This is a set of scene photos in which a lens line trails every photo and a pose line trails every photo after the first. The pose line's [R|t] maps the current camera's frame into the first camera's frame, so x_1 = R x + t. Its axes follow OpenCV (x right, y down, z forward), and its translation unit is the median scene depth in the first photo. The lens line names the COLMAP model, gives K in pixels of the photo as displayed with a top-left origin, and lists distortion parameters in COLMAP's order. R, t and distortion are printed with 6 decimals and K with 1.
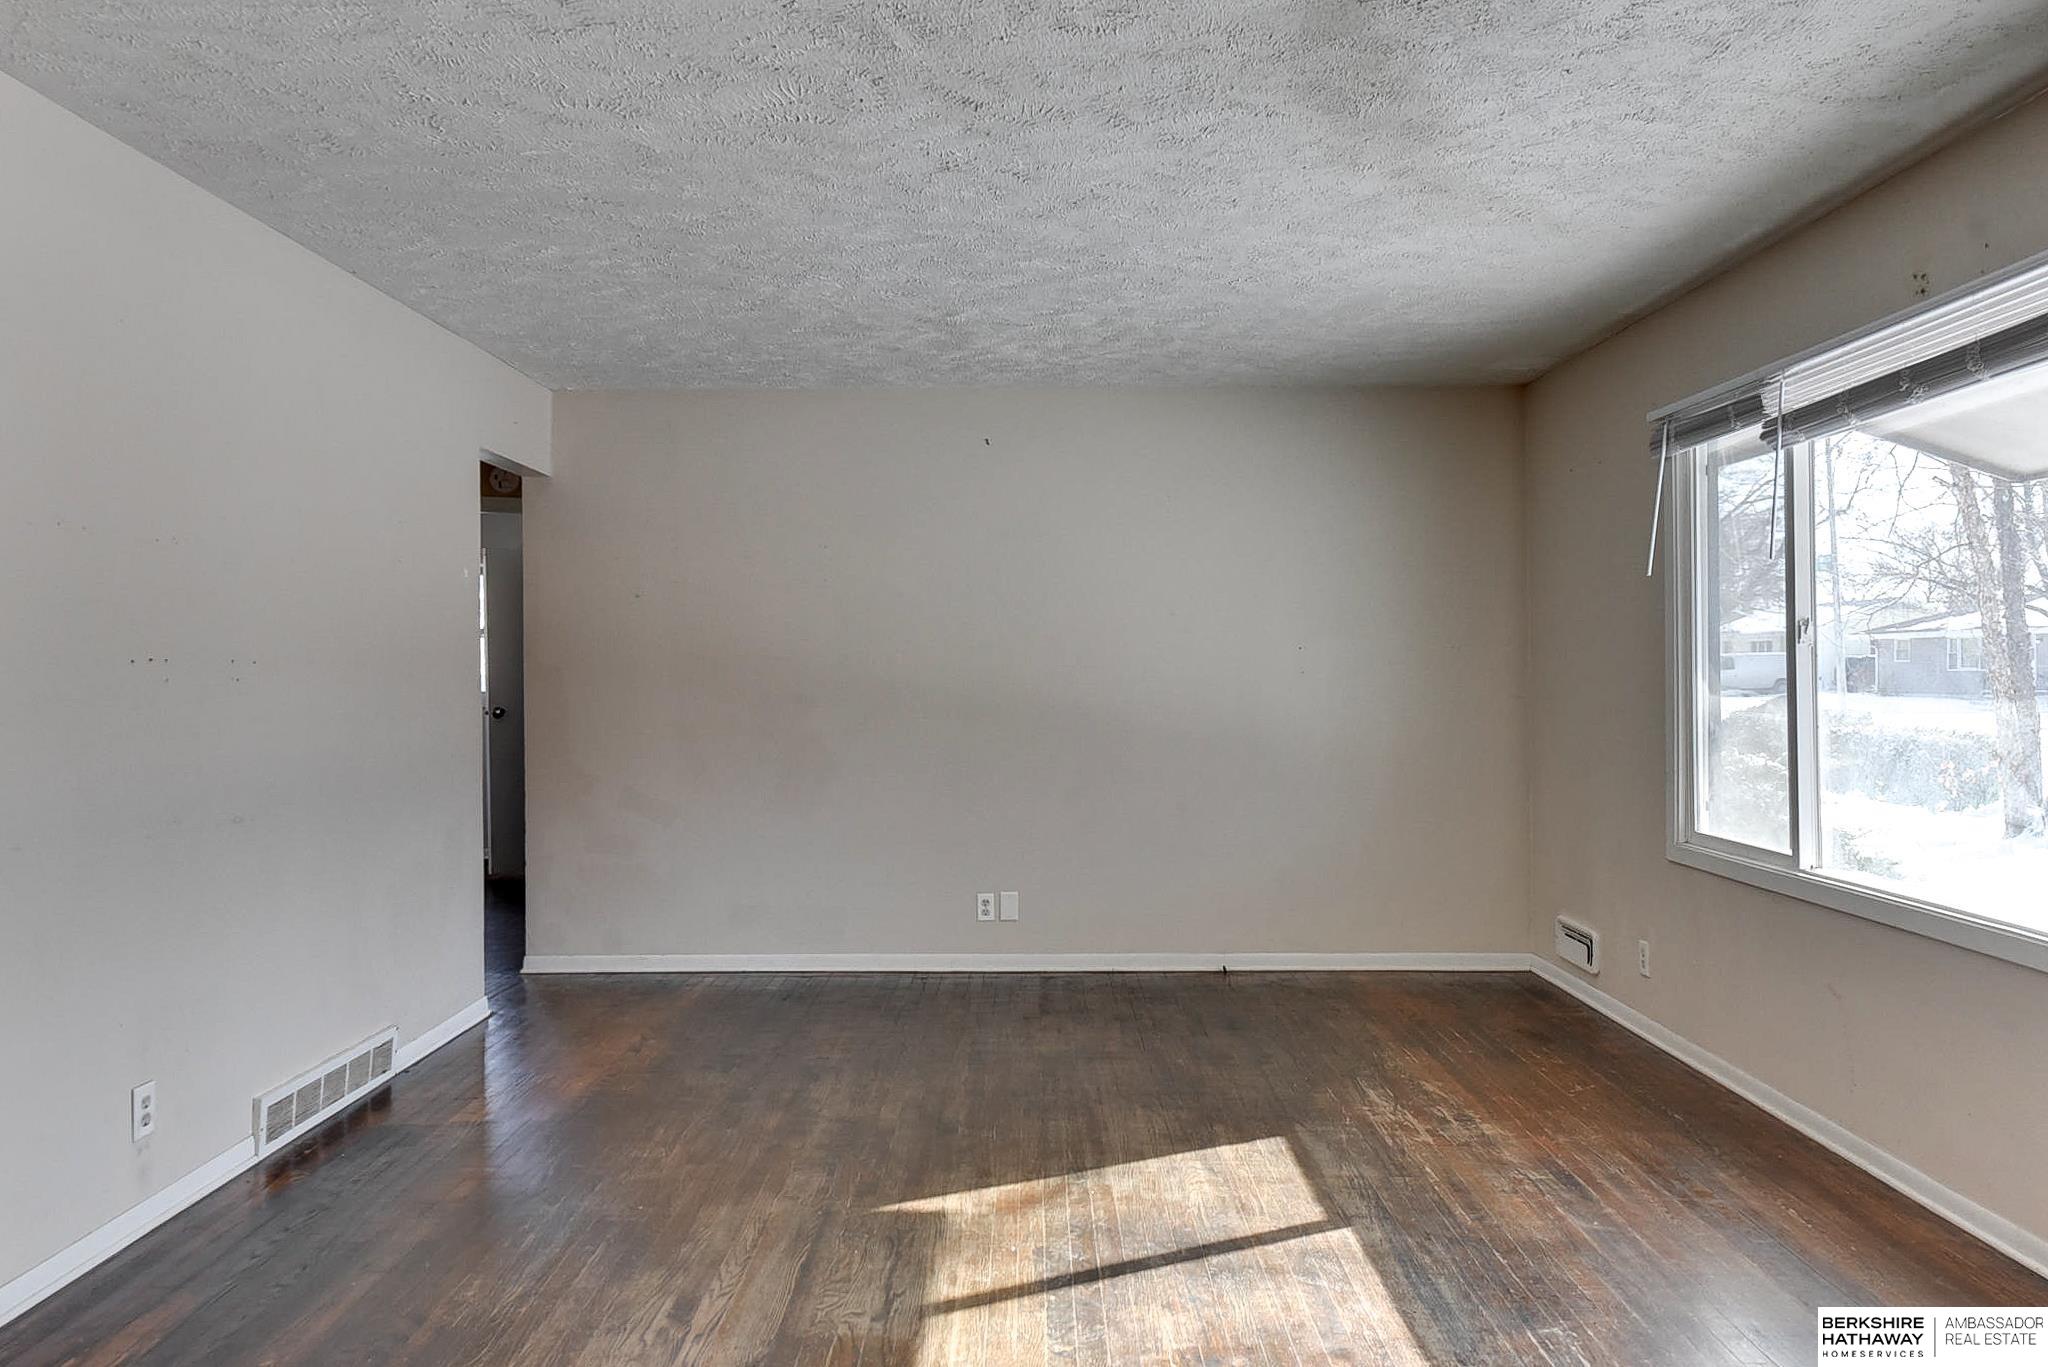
lens RADIAL K [[1412.4, 0, 1020.4], [0, 1412.4, 665.8], [0, 0, 1]] dist [-0.000777, 0.002447]
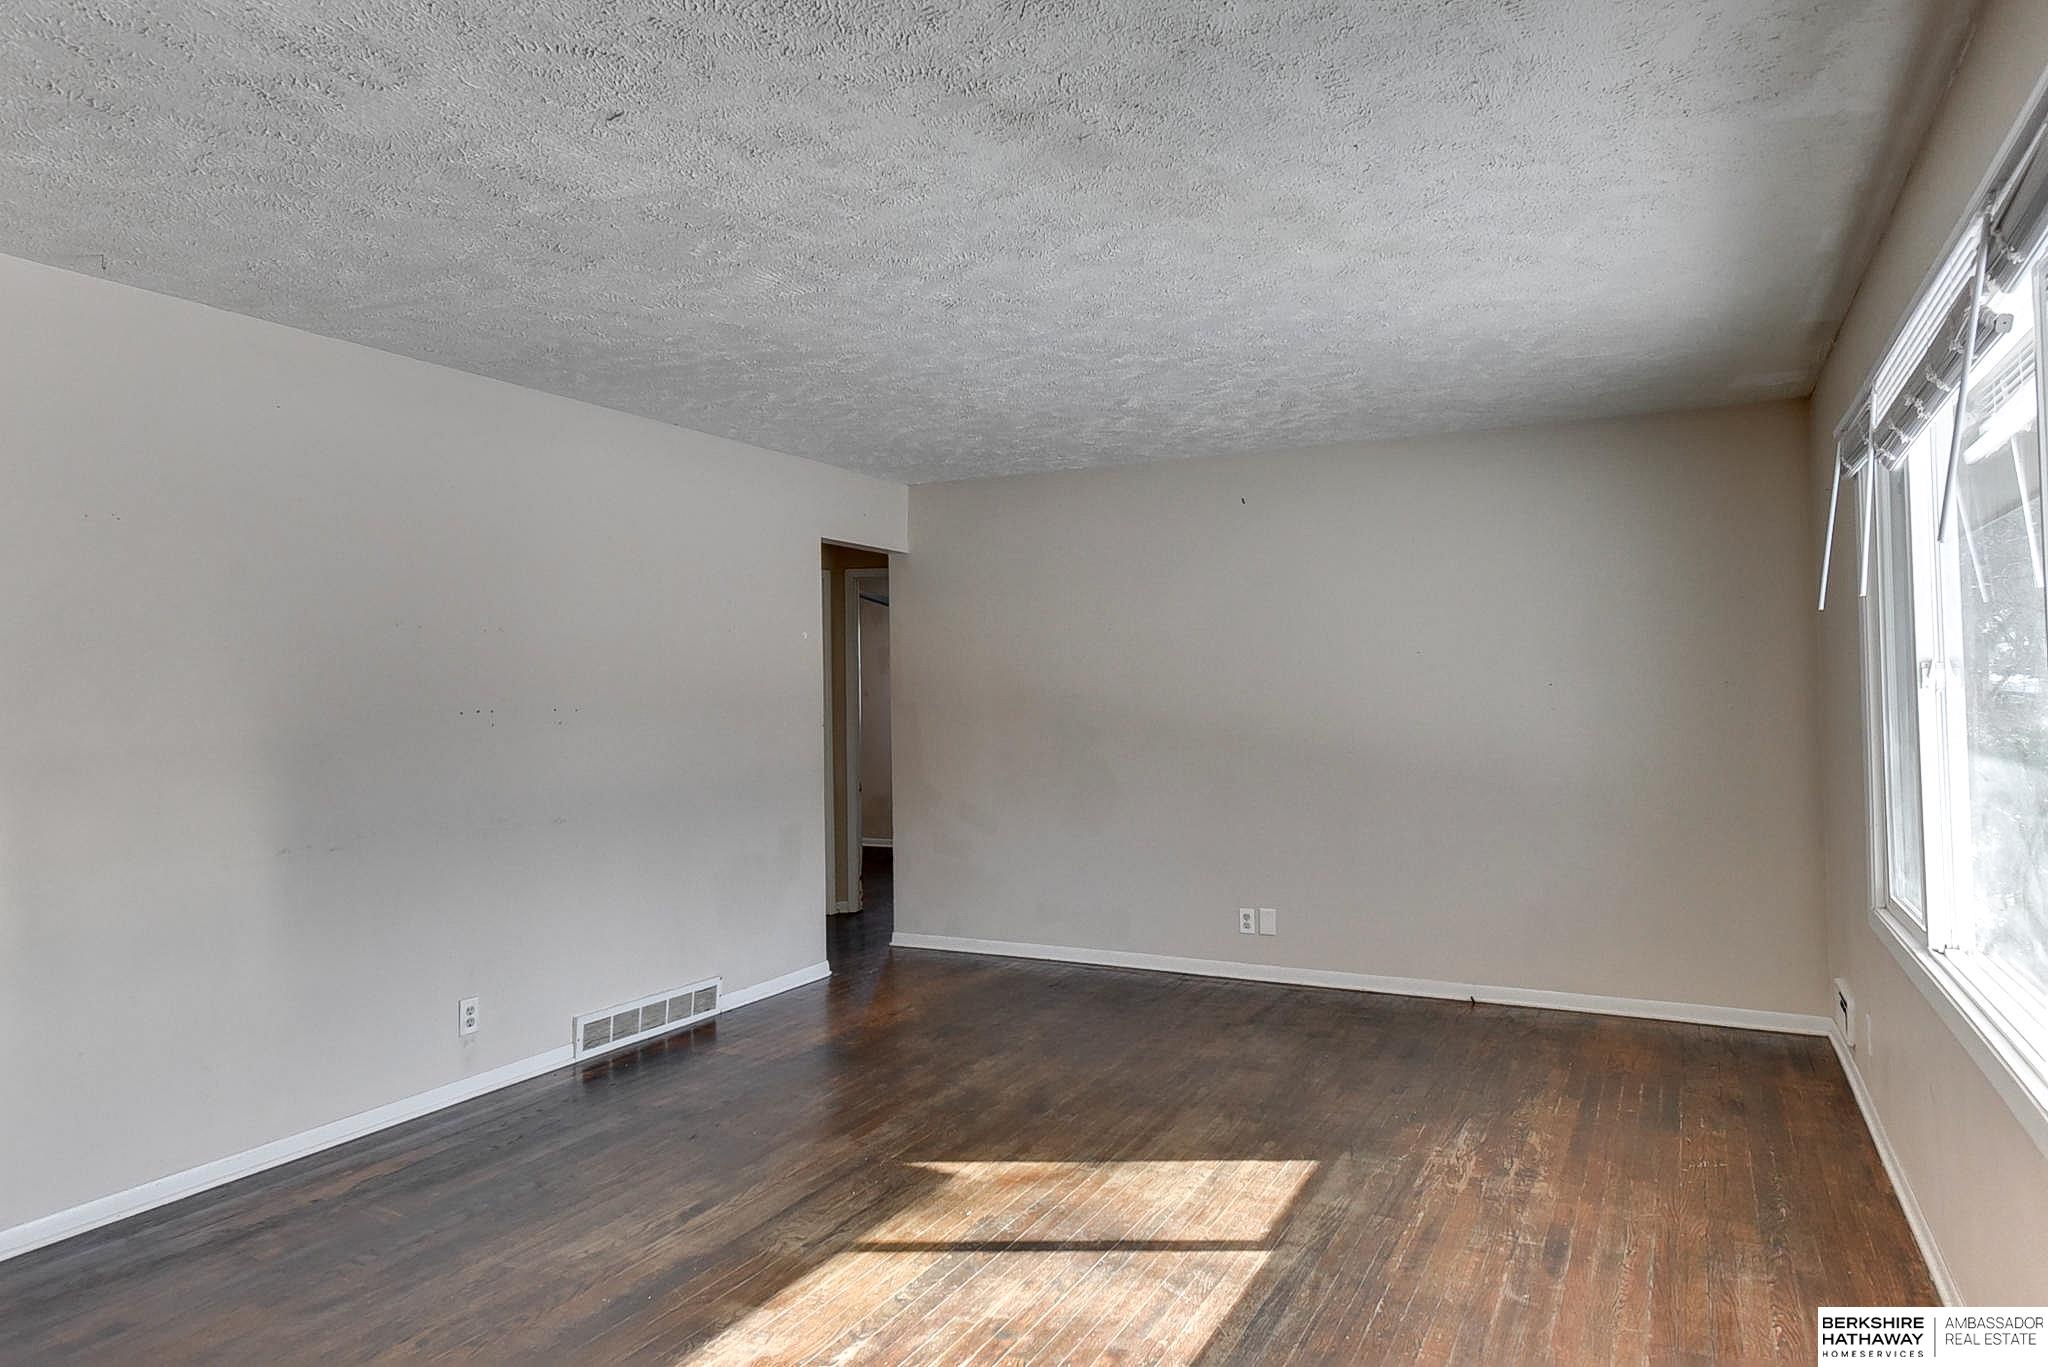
lens RADIAL K [[1262.1, 0, 1020.8], [0, 1262.1, 661.6], [0, 0, 1]] dist [0.001731, 0.001138]
pose [[0.896422, -0.015698, -0.442924, 0.427678], [0.007609, 0.999770, -0.020034, -0.022504], [0.443136, 0.014589, 0.896335, 0.055987]]
